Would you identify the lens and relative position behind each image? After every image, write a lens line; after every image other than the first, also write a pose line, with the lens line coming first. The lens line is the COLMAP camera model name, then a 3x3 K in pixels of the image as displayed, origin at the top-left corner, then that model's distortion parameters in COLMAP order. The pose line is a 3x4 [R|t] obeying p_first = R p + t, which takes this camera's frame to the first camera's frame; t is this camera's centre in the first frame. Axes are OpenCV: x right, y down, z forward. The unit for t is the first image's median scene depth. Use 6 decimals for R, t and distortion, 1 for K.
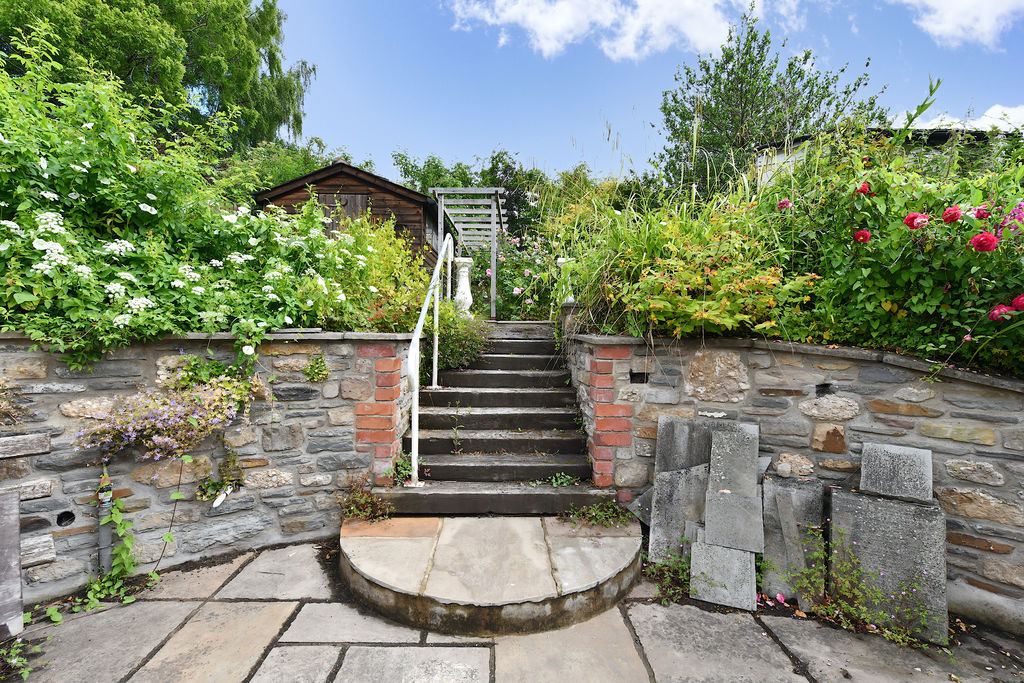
lens RADIAL K [[455.7, 0, 514.0], [0, 455.7, 336.1], [0, 0, 1]] dist [-0.001670, -0.005946]
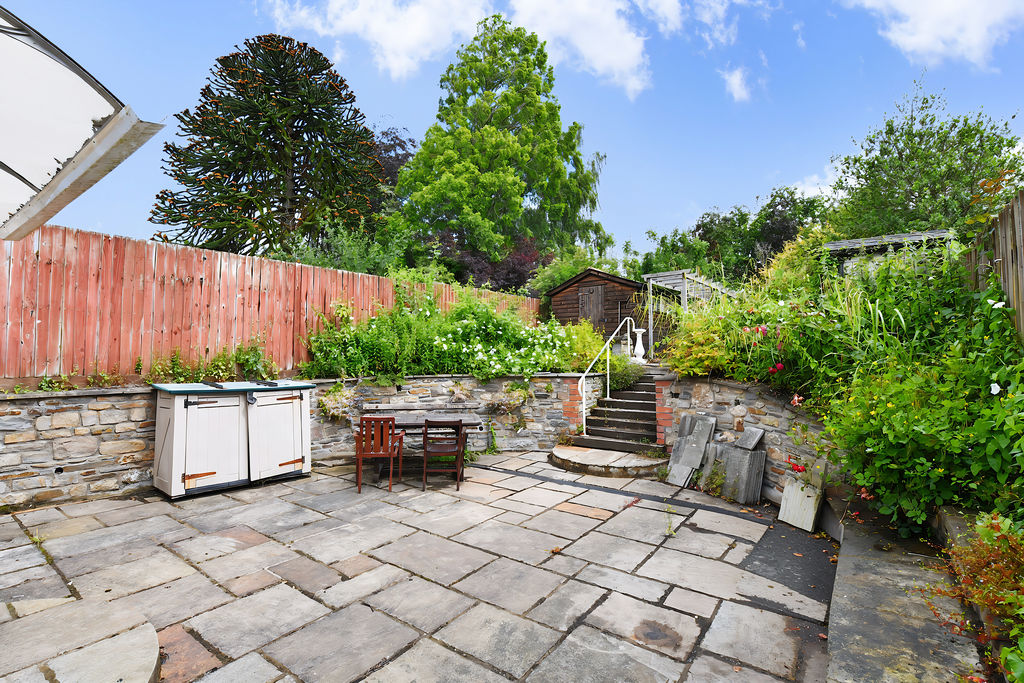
lens RADIAL K [[455.7, 0, 514.0], [0, 455.7, 336.1], [0, 0, 1]] dist [-0.001670, -0.005946]
pose [[0.787931, -0.042607, -0.614287, 1.067221], [0.008598, 0.998267, -0.058211, -0.075178], [0.615703, 0.040584, 0.786933, -1.255393]]
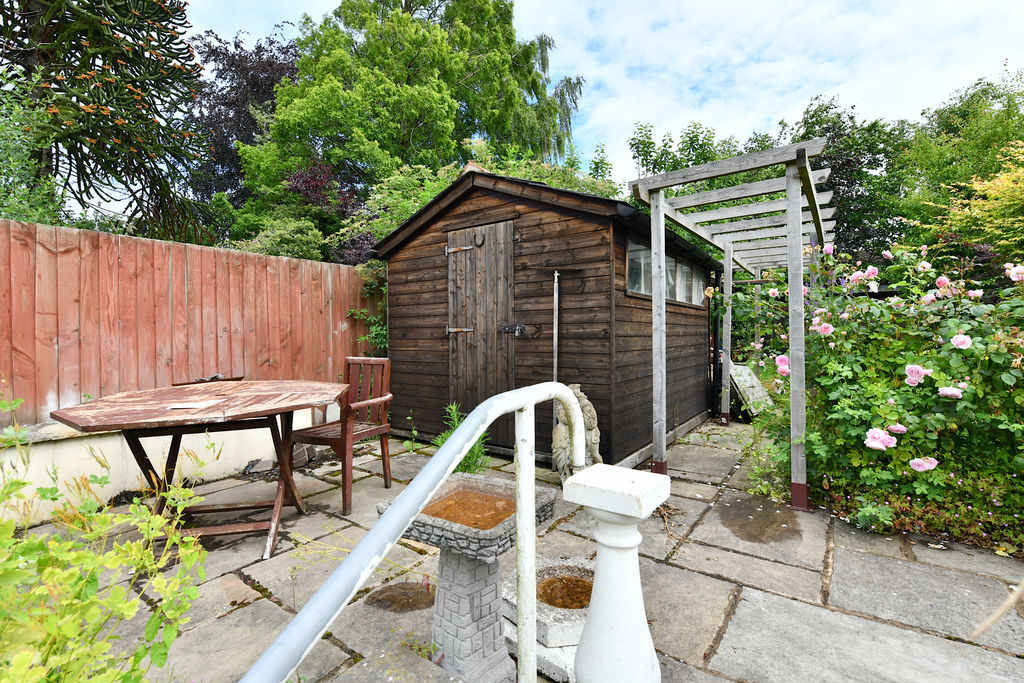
lens RADIAL K [[455.7, 0, 514.0], [0, 455.7, 336.1], [0, 0, 1]] dist [-0.001670, -0.005946]
pose [[0.808663, -0.021788, -0.587869, -0.028927], [0.015235, 0.999754, -0.016097, -0.398144], [0.588075, 0.004061, 0.808796, 1.365929]]
